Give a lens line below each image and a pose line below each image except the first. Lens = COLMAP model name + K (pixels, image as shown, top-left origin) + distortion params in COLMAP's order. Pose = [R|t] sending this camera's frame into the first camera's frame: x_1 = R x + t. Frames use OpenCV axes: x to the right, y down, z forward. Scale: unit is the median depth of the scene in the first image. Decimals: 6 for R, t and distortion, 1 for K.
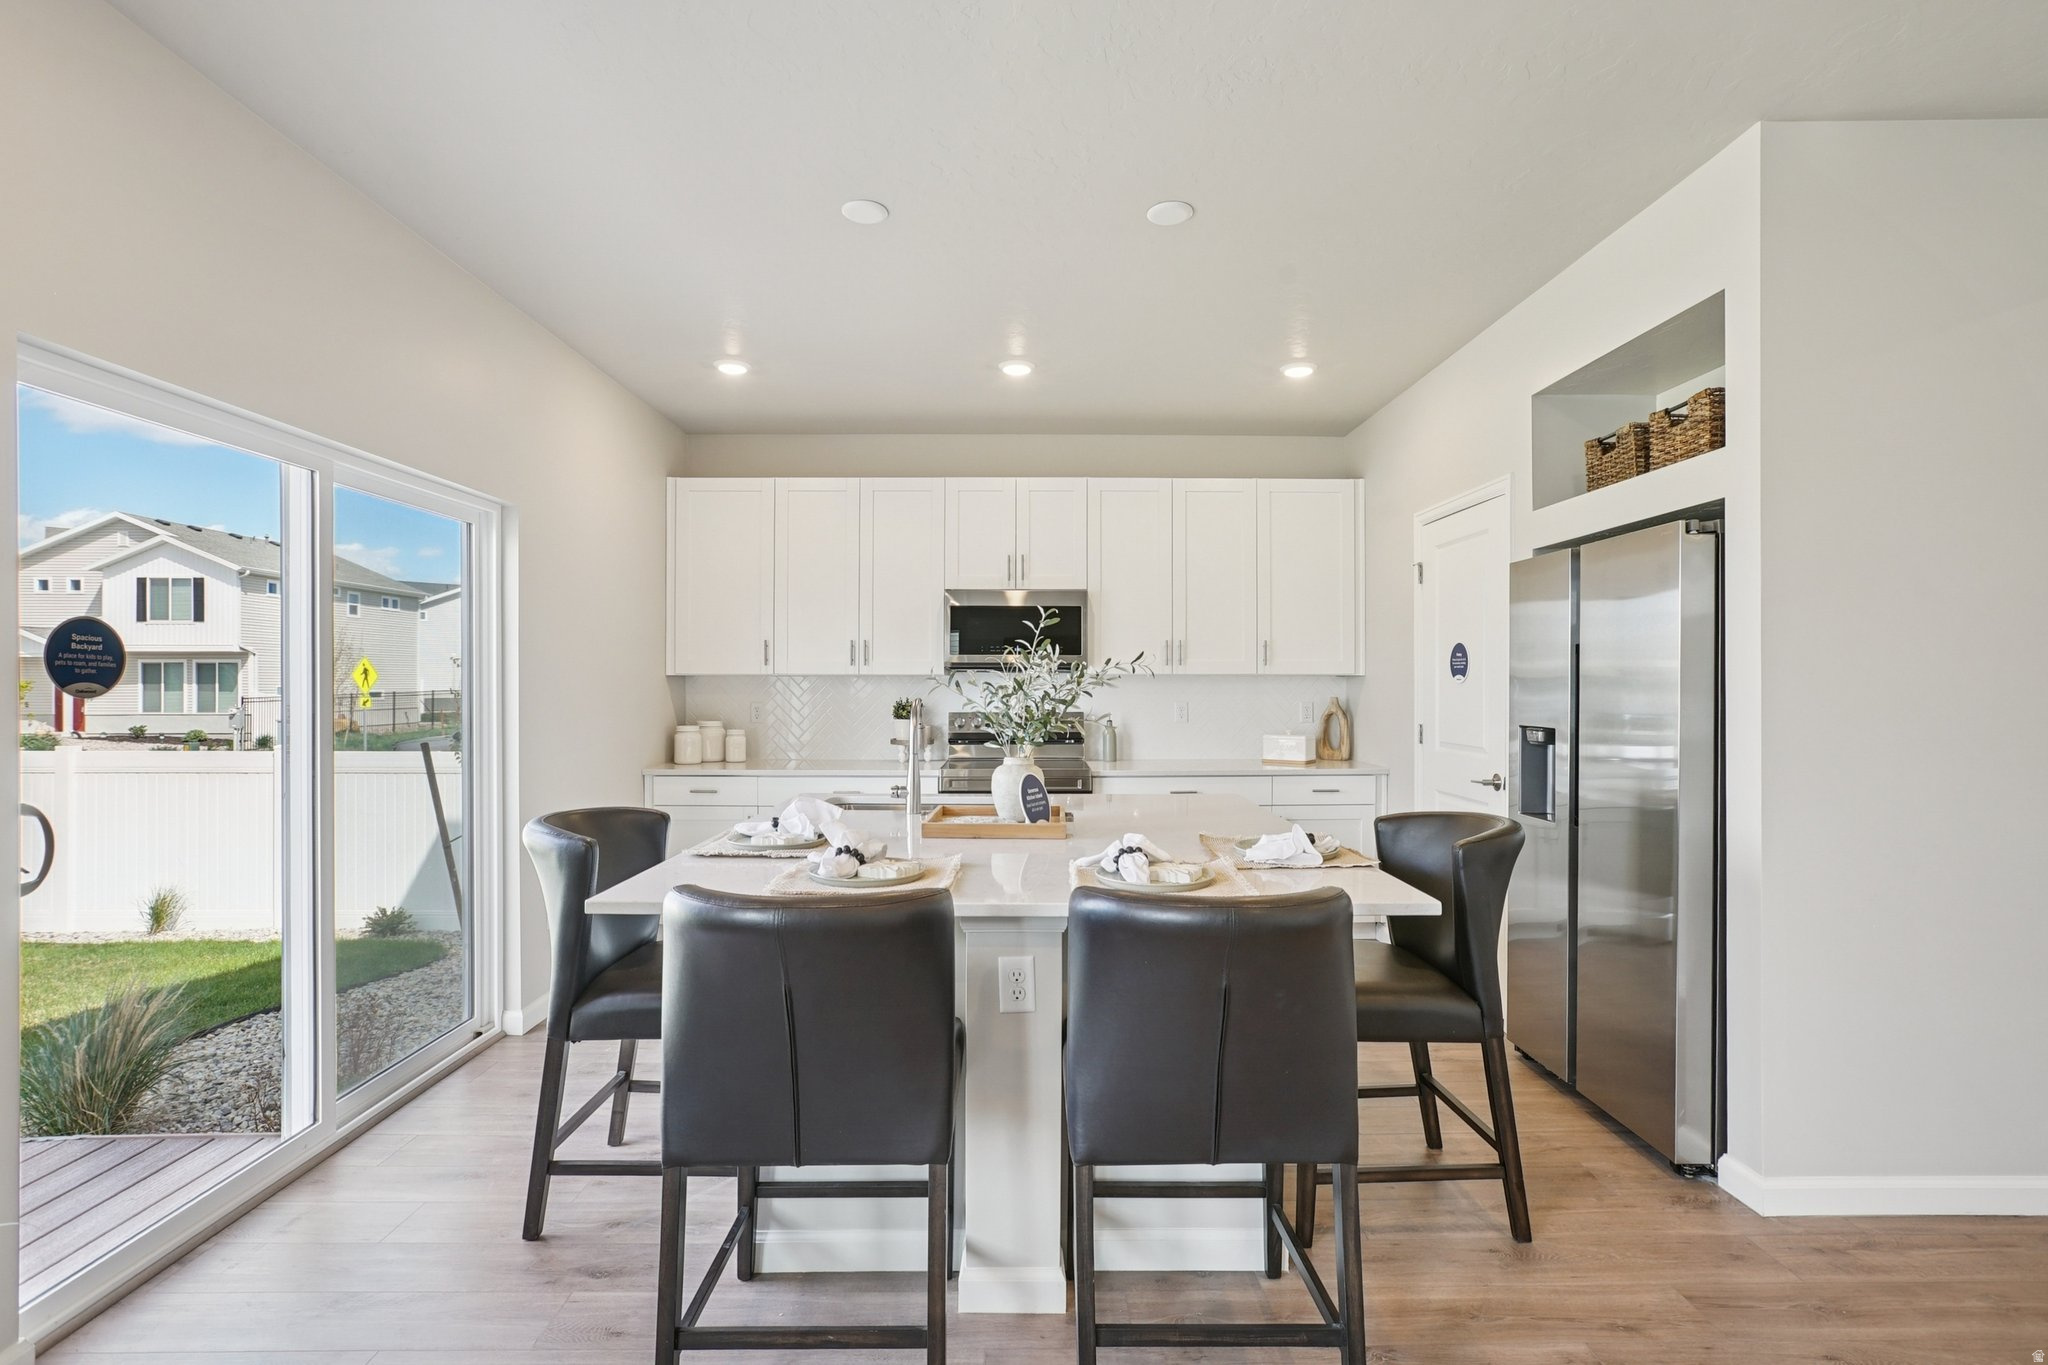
lens RADIAL K [[920.2, 0, 1040.9], [0, 920.2, 688.6], [0, 0, 1]] dist [-0.026604, 0.000226]
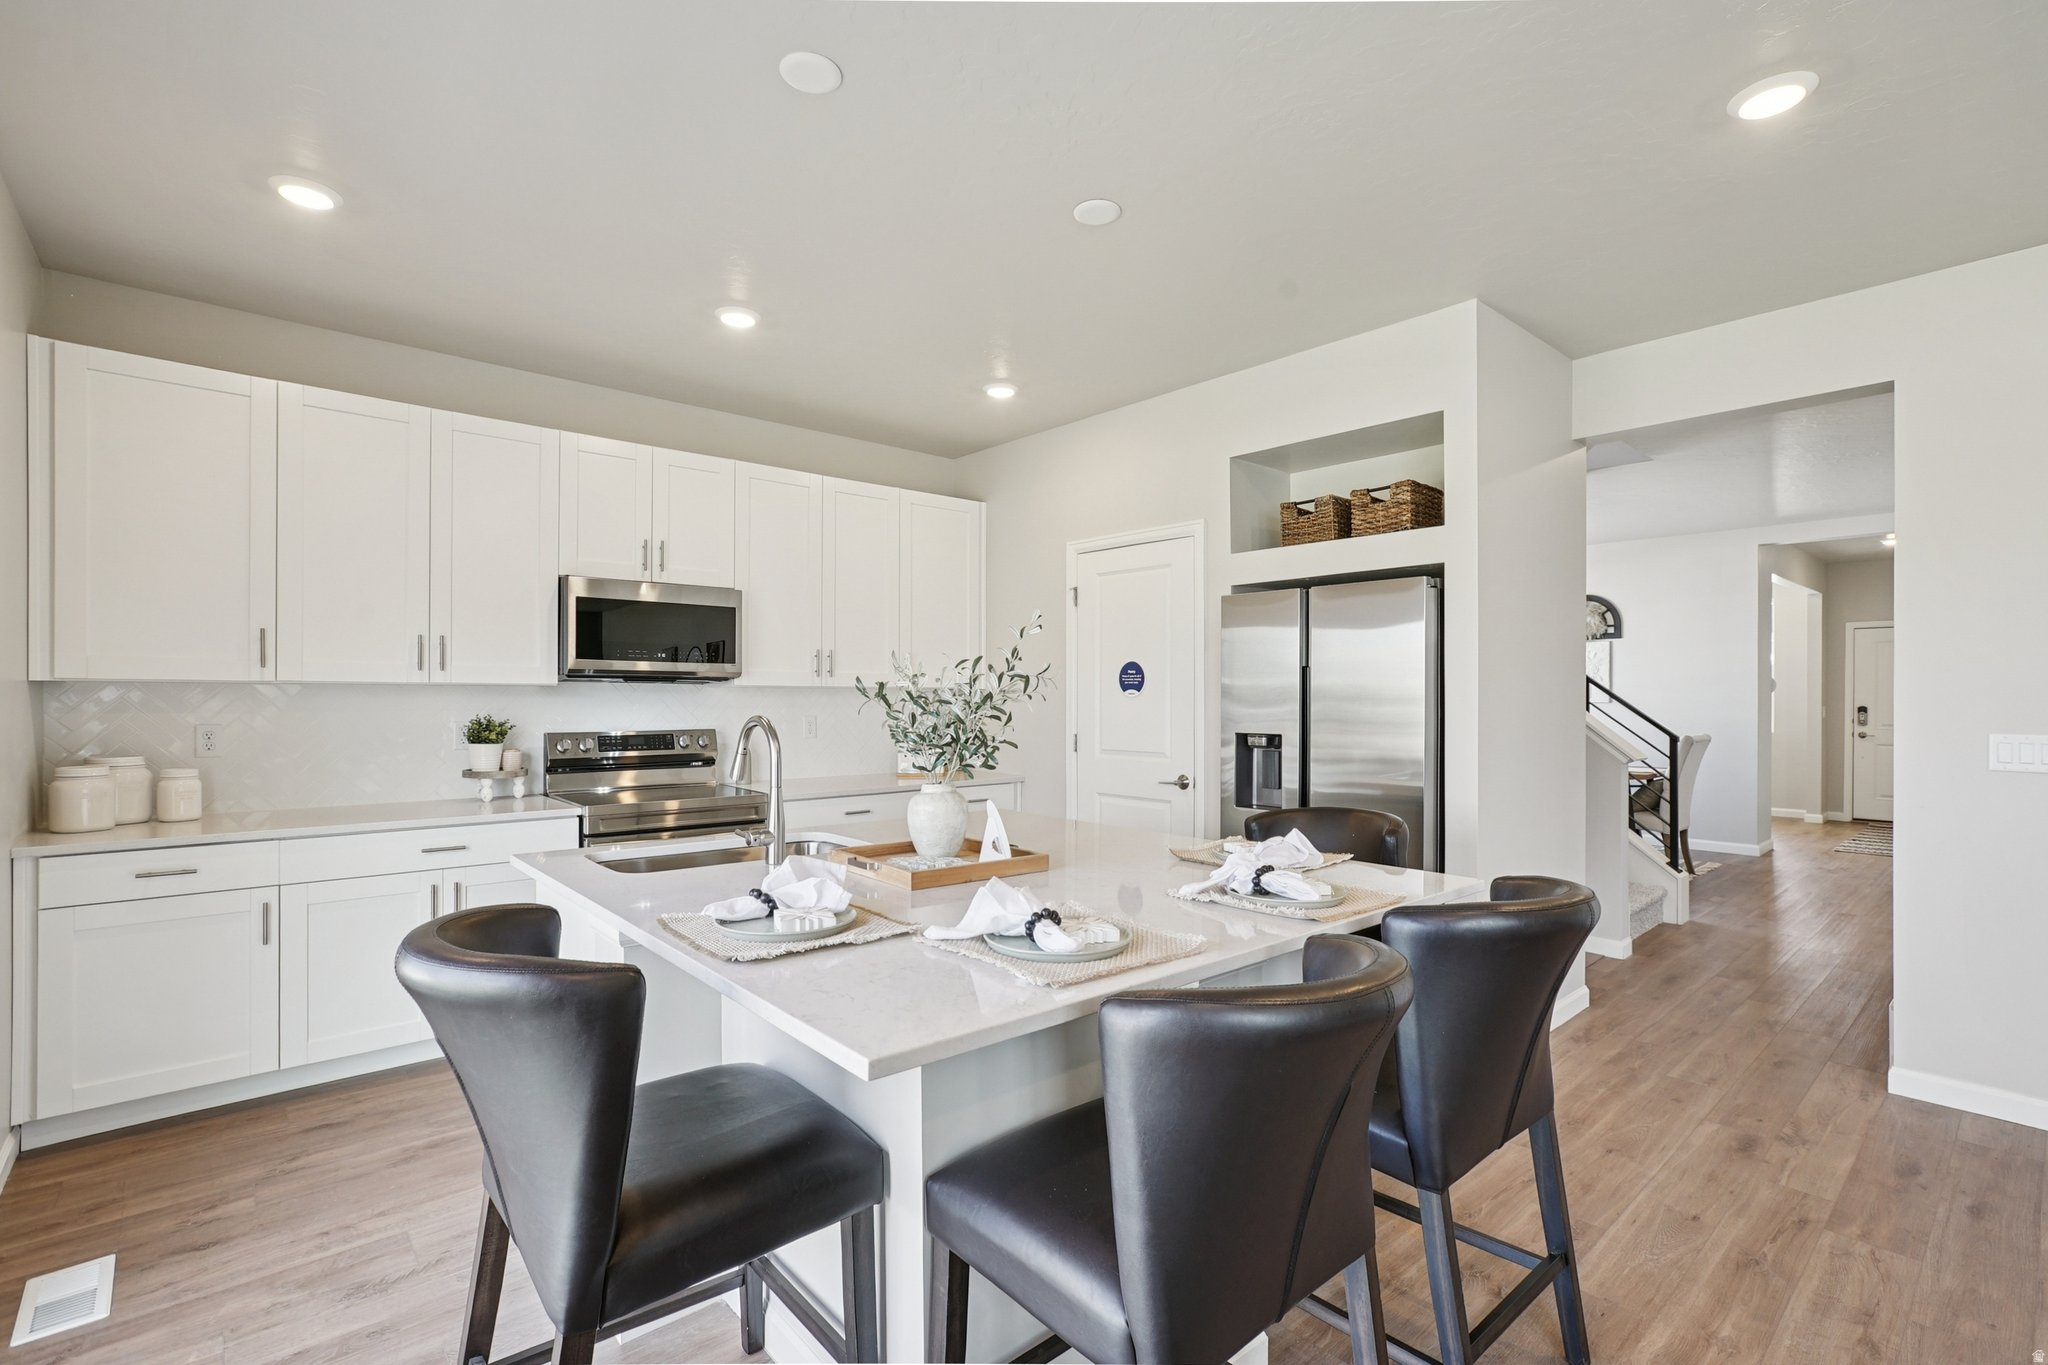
lens RADIAL K [[920.2, 0, 1040.9], [0, 920.2, 688.6], [0, 0, 1]] dist [-0.026604, 0.000226]
pose [[0.766518, 0.006918, 0.642185, -0.287763], [0.001226, 0.999924, -0.012235, -0.001910], [-0.642221, 0.010166, 0.766452, 0.158823]]
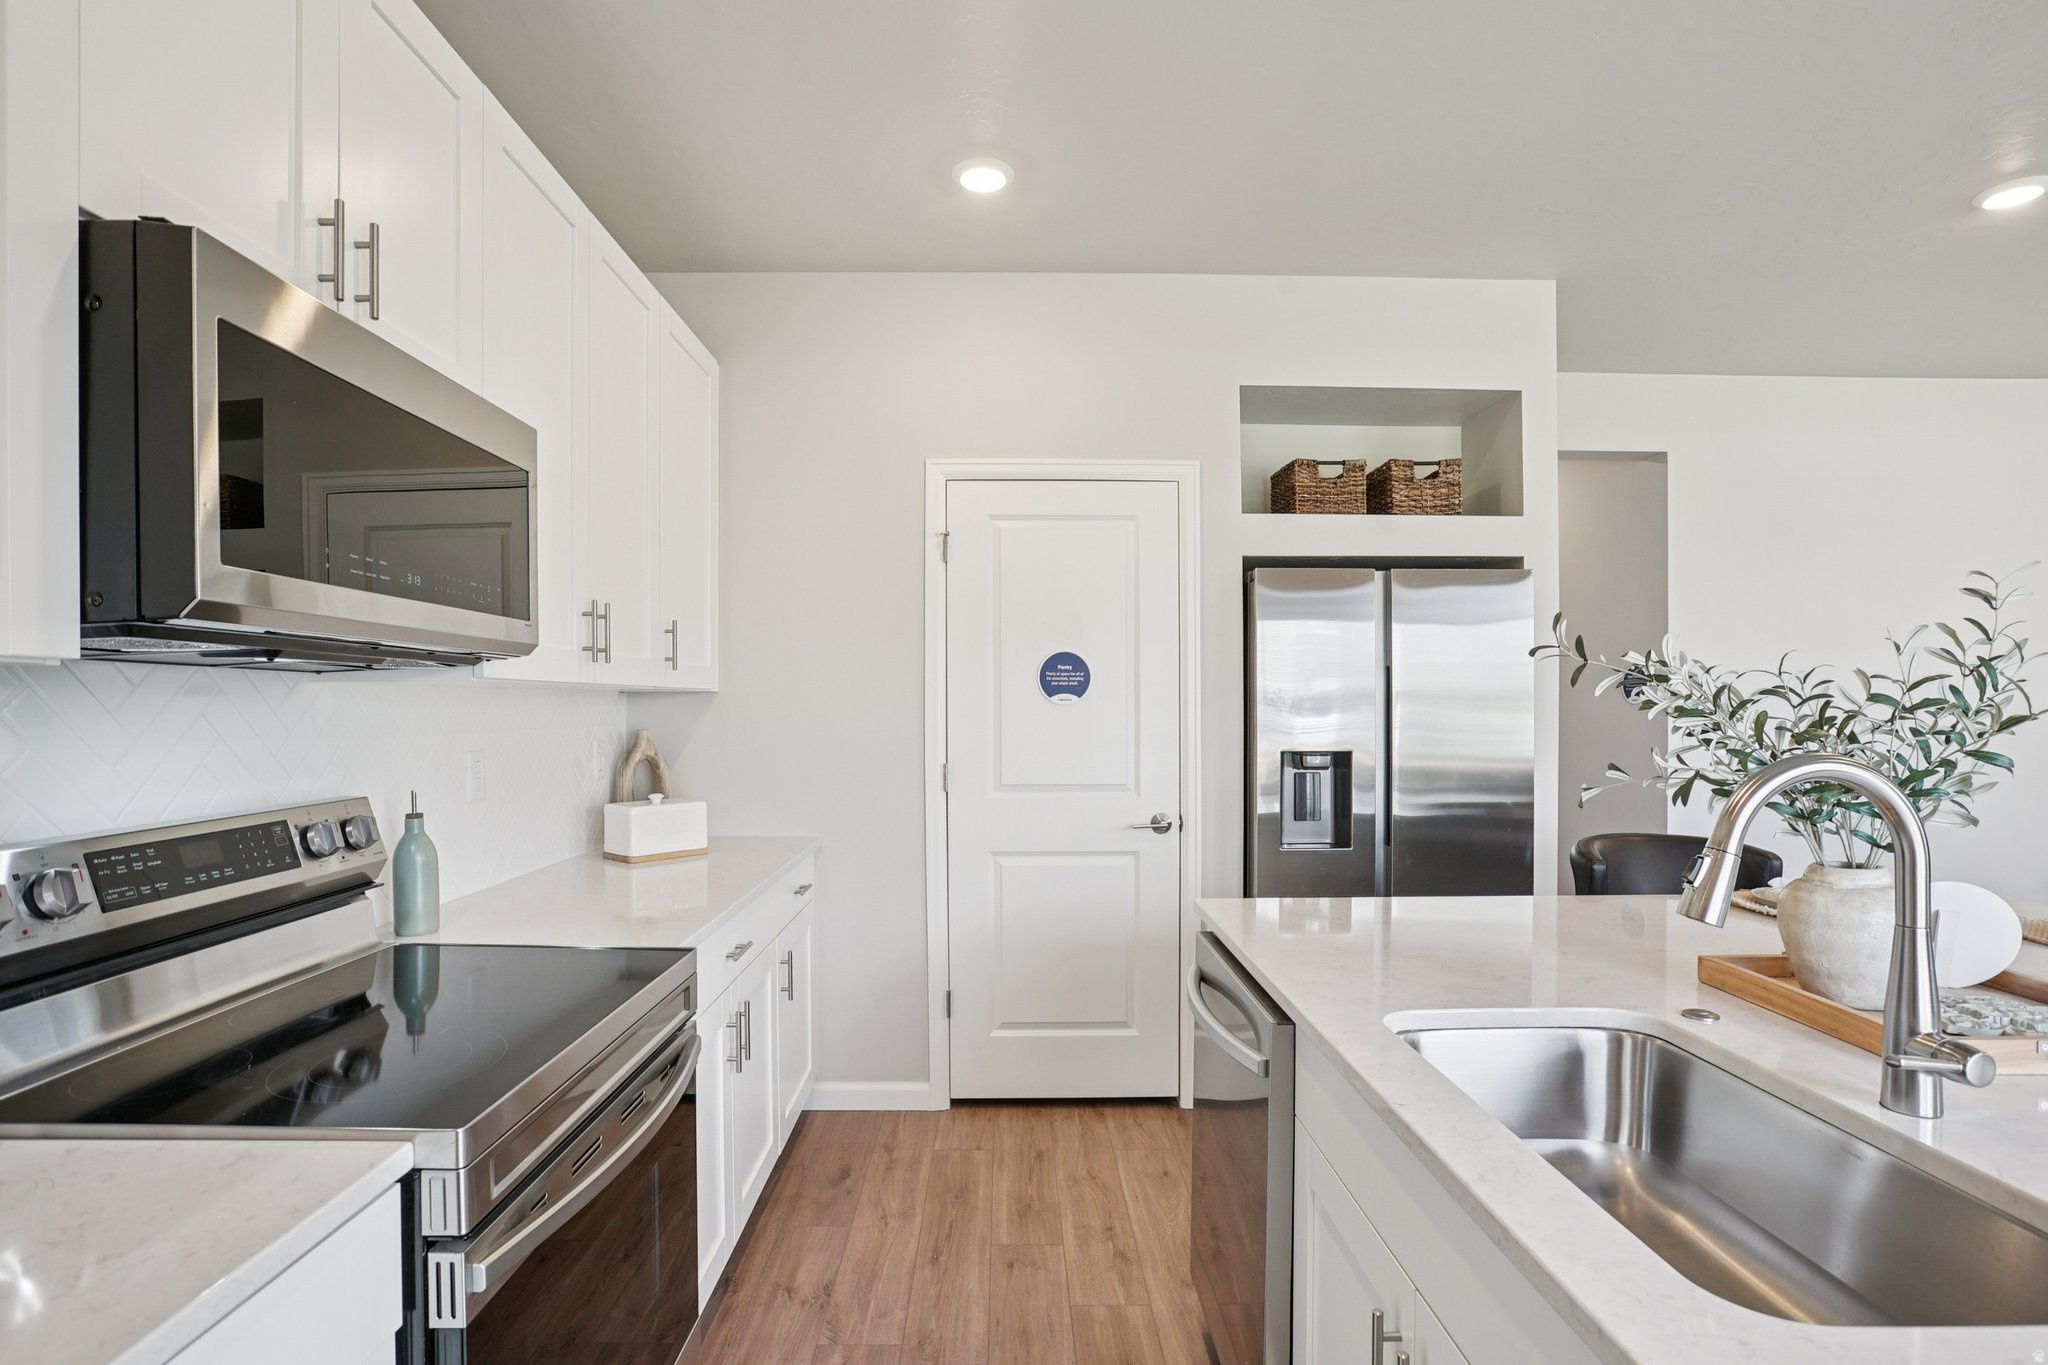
lens RADIAL K [[997.9, 0, 1019.1], [0, 997.9, 722.5], [0, 0, 1]] dist [-0.031477, 0.001073]
pose [[-0.004588, -0.019055, 0.999808, -0.300373], [0.007387, 0.999791, 0.019089, -0.005614], [-0.999962, 0.007473, -0.004446, 0.824553]]
